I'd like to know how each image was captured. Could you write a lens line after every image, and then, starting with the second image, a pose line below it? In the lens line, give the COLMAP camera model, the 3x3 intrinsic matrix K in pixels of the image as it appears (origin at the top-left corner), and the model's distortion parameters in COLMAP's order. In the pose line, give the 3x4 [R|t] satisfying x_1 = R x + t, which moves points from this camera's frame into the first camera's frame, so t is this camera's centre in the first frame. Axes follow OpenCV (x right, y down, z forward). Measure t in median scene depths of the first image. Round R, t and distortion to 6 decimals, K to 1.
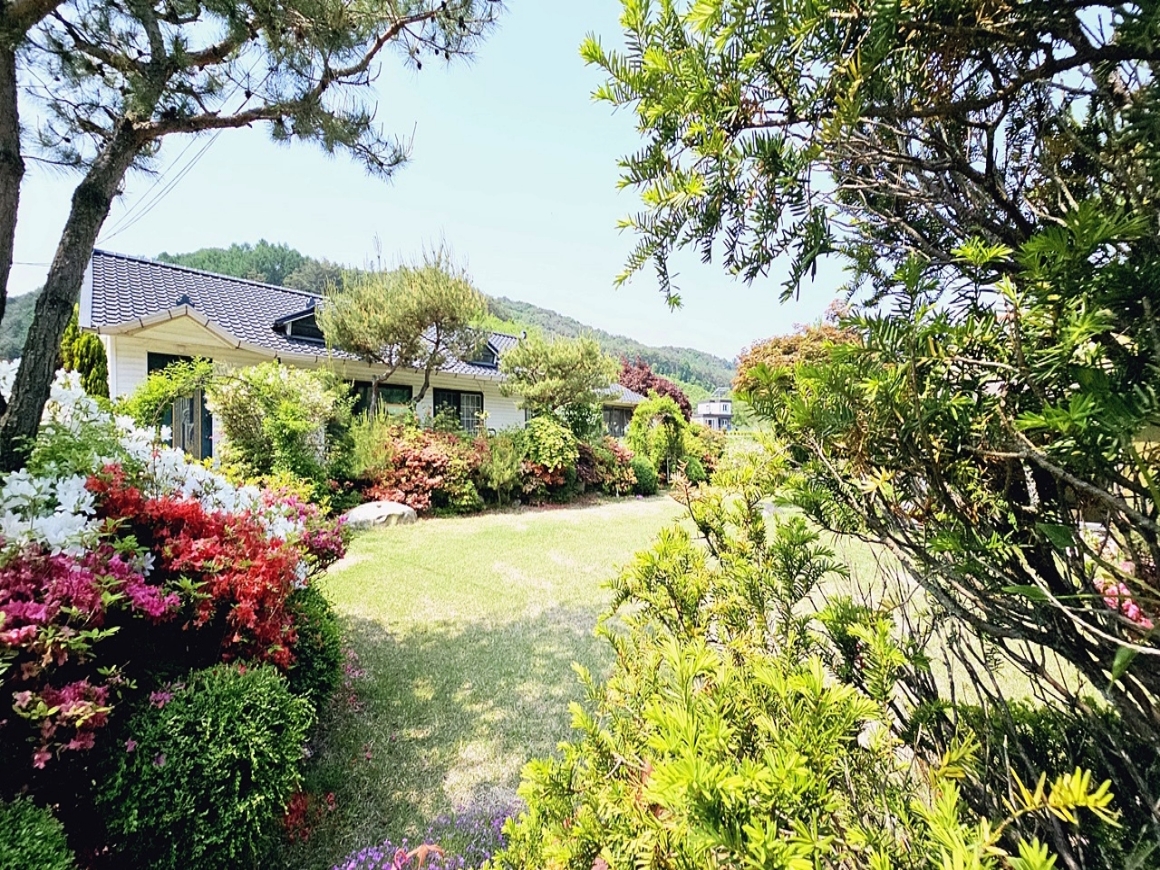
lens RADIAL K [[470.9, 0, 580.0], [0, 470.9, 435.0], [0, 0, 1]] dist [0.001508, 0.000008]
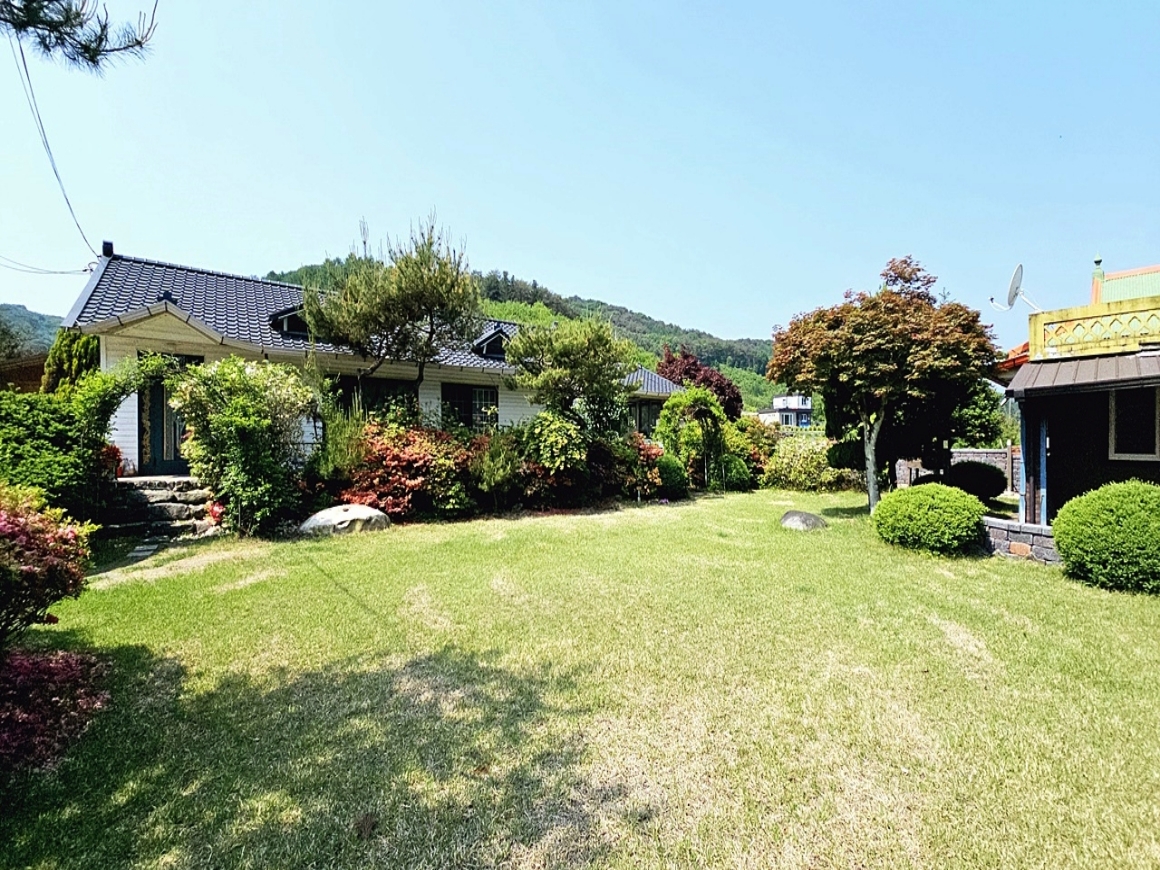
lens RADIAL K [[470.6, 0, 580.0], [0, 470.6, 435.0], [0, 0, 1]] dist [-0.000106, 0.000002]
pose [[0.988083, -0.006396, -0.153792, 0.125560], [0.007230, 0.999962, 0.004864, 0.002997], [0.153755, -0.005917, 0.988091, 0.125259]]
